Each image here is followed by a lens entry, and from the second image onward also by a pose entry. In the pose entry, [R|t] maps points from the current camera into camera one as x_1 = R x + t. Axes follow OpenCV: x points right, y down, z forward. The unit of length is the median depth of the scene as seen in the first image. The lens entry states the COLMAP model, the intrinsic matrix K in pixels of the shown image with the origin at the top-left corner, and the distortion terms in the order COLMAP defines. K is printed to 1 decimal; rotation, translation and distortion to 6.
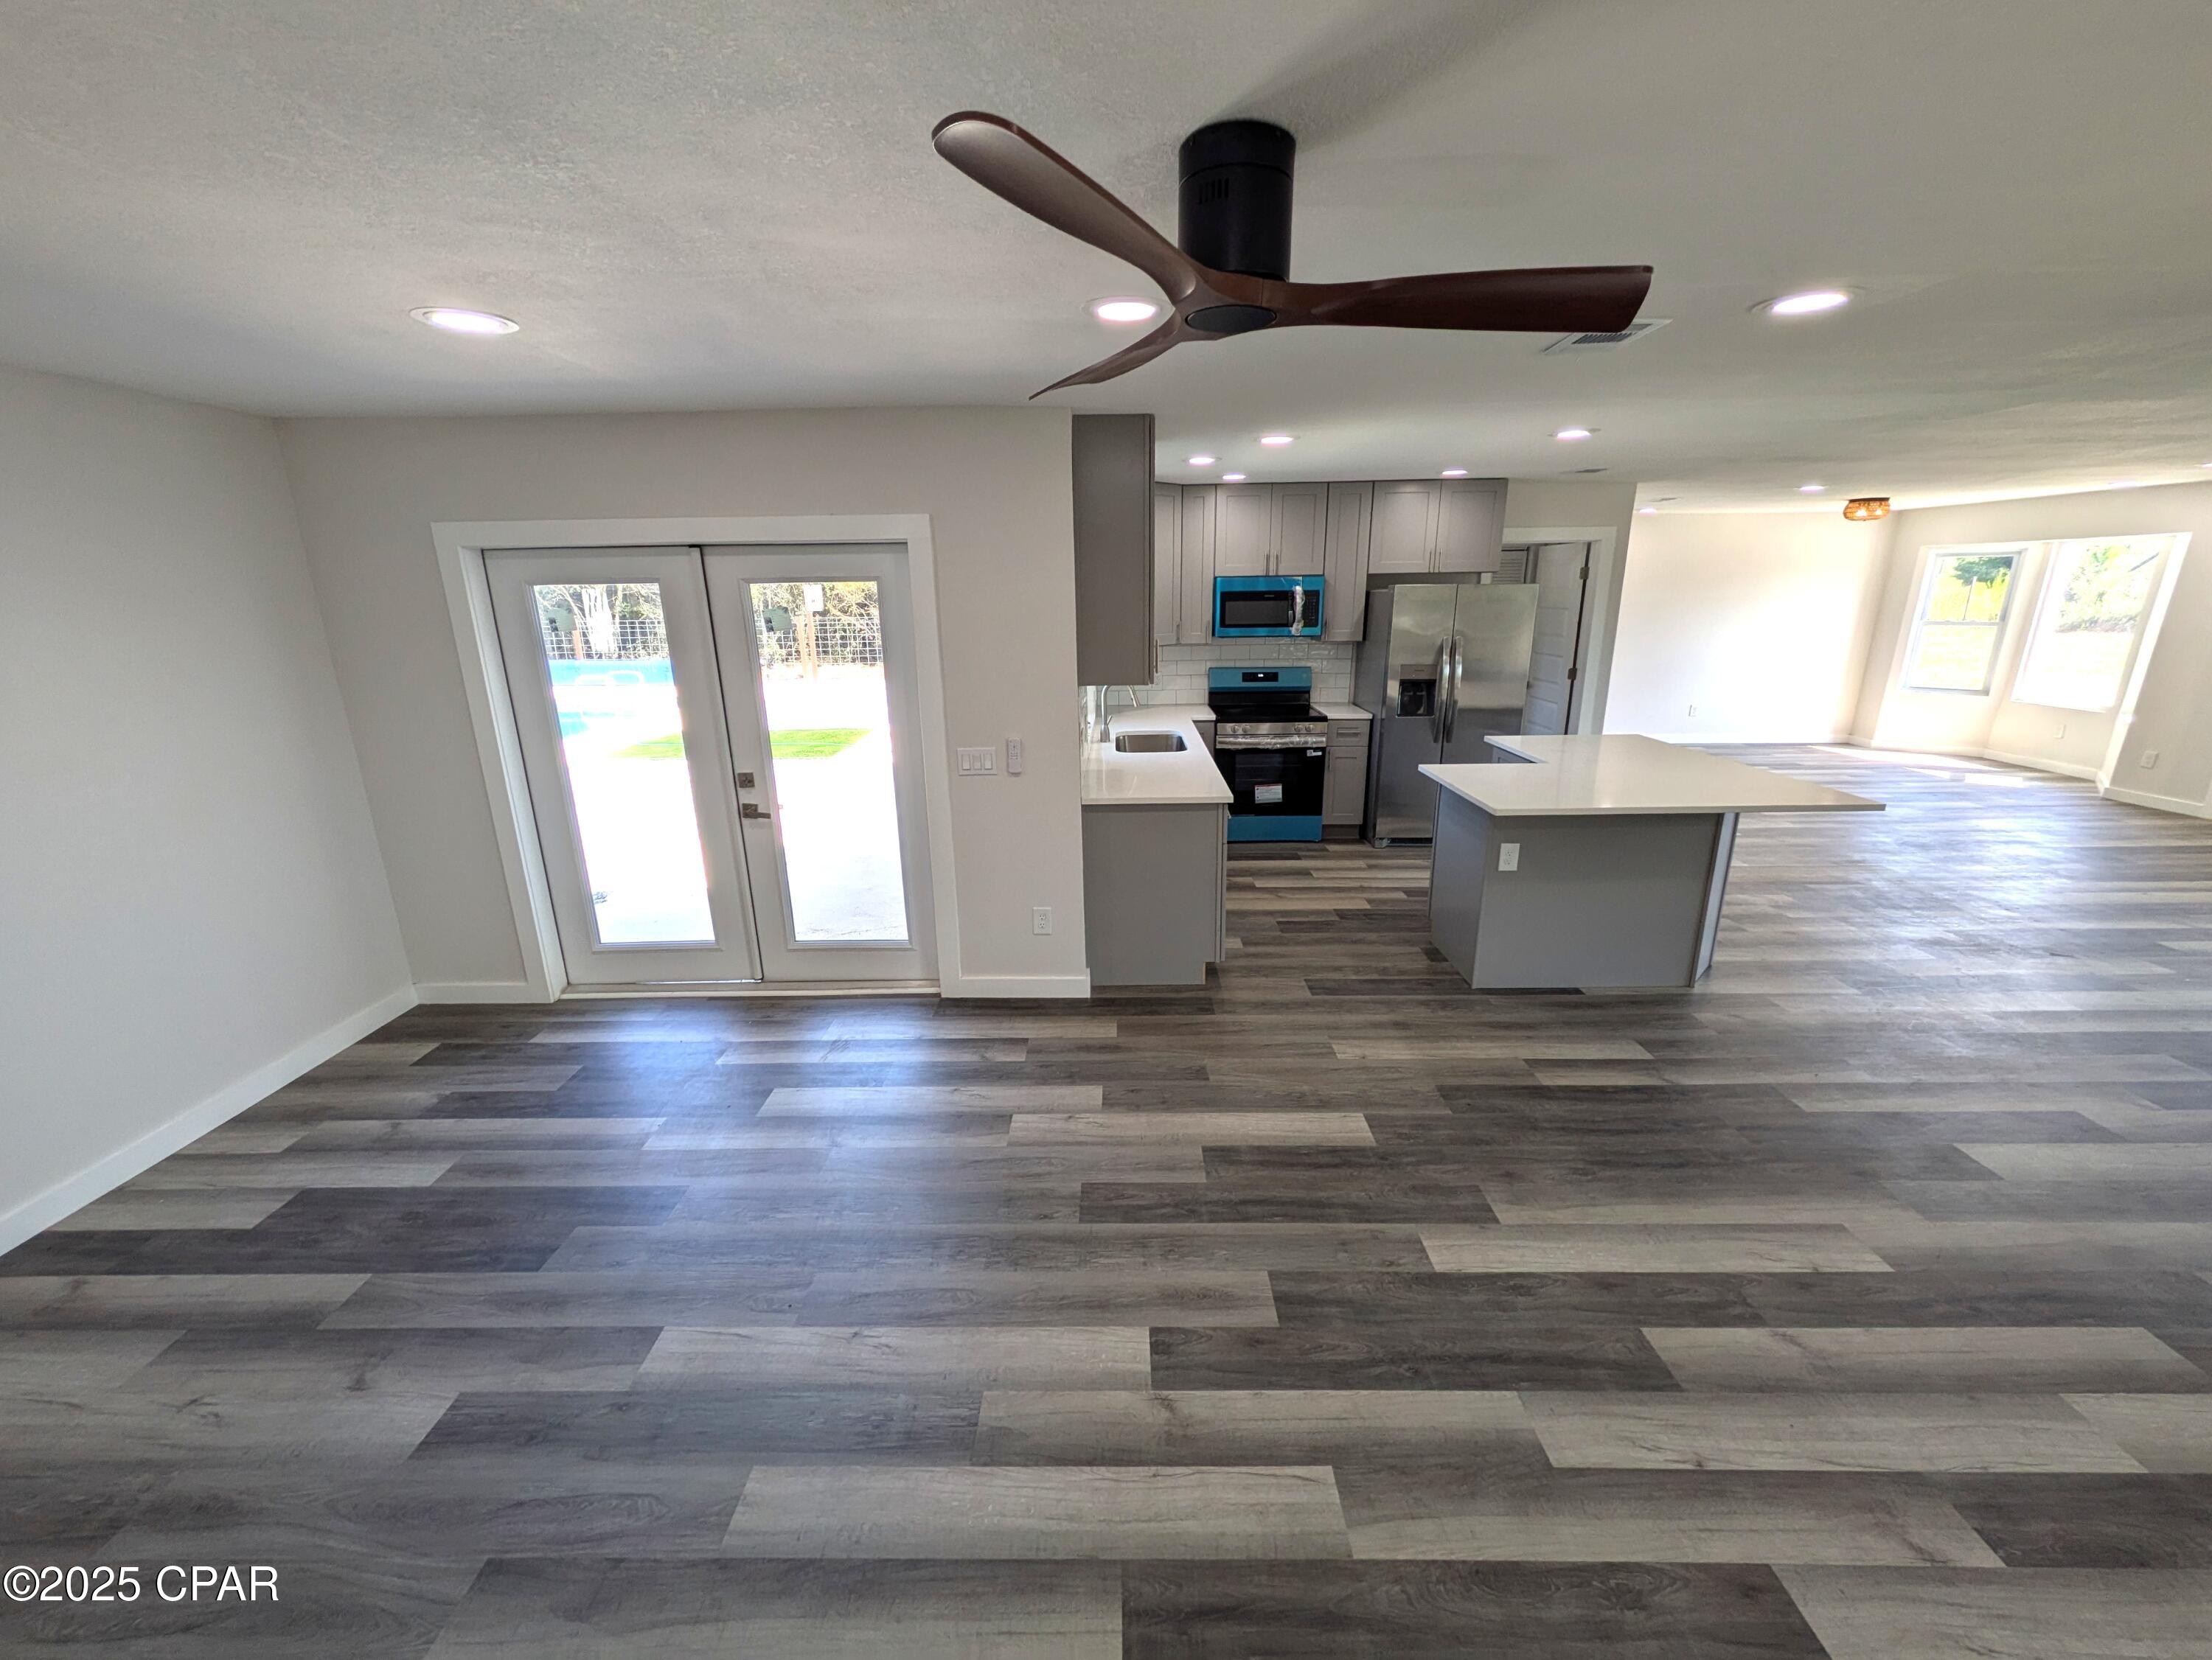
lens RADIAL K [[874.2, 0, 1107.1], [0, 874.2, 831.9], [0, 0, 1]] dist [0.000958, 0.000329]
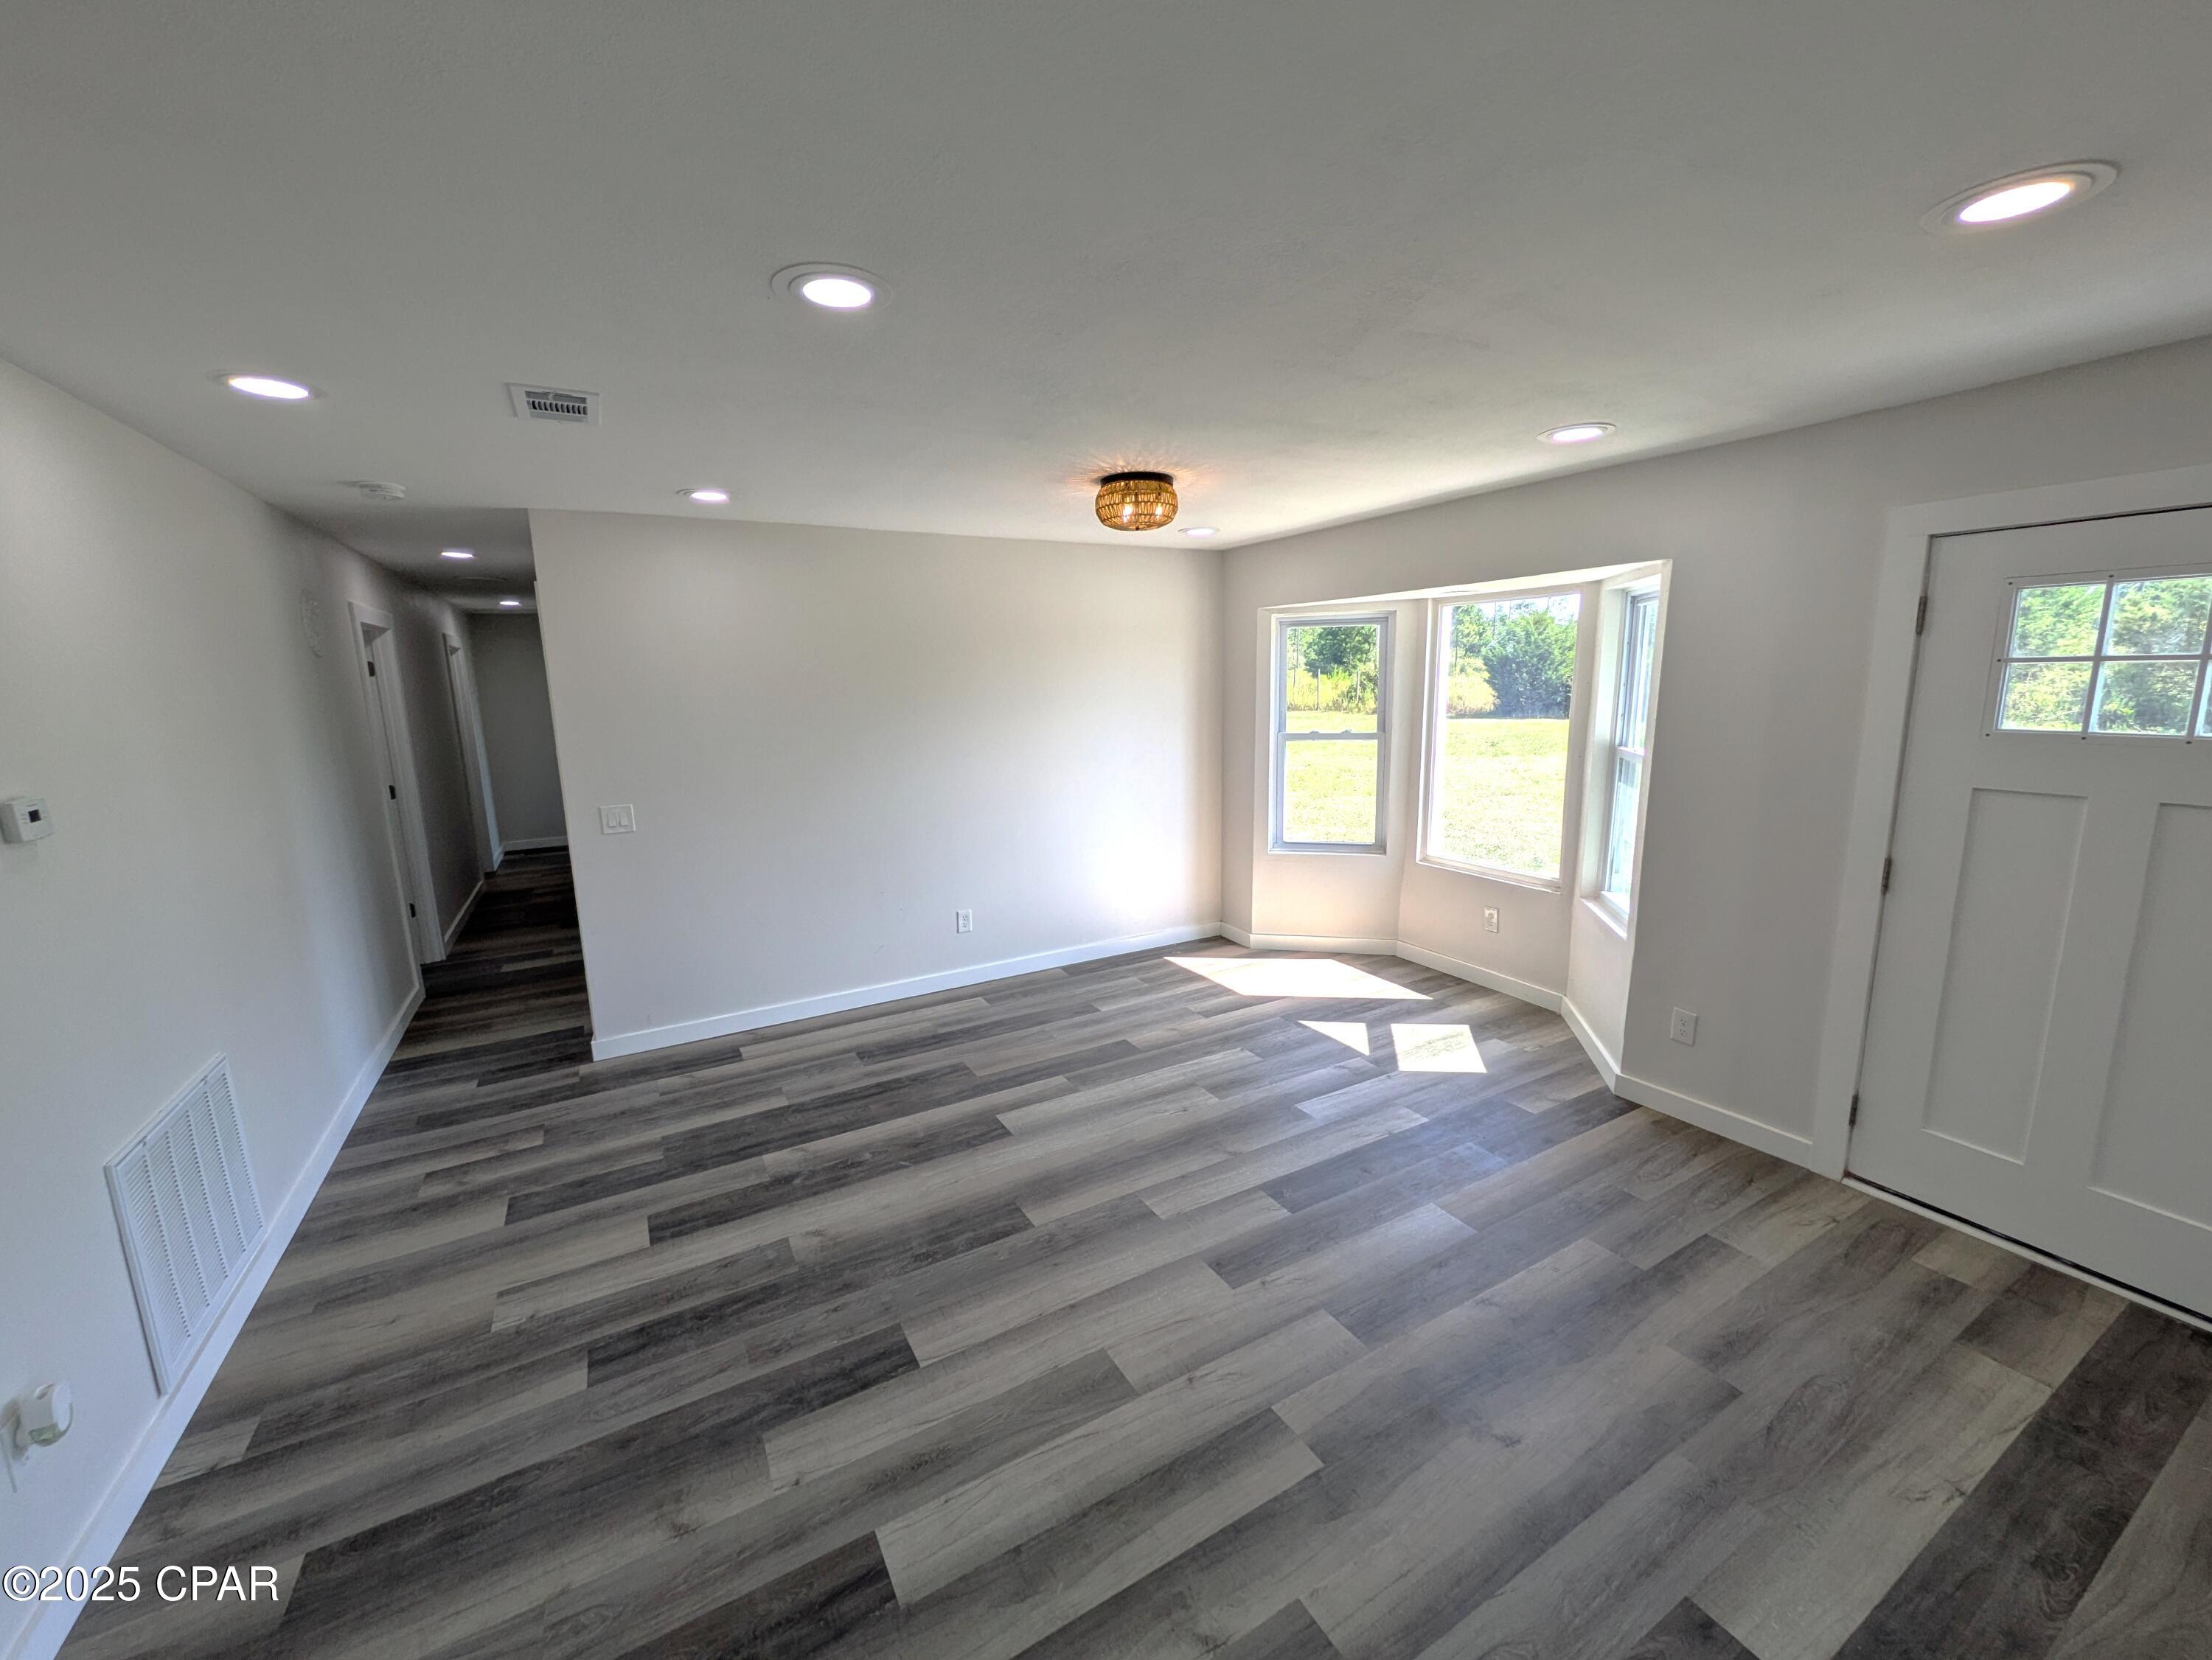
lens RADIAL K [[901.1, 0, 1106.0], [0, 901.1, 830.0], [0, 0, 1]] dist [-0.000249, 0.000175]
pose [[0.857081, -0.094828, 0.506379, 0.818002], [0.150863, 0.986024, -0.070696, -0.238922], [-0.492598, 0.136986, 0.859408, 0.863530]]
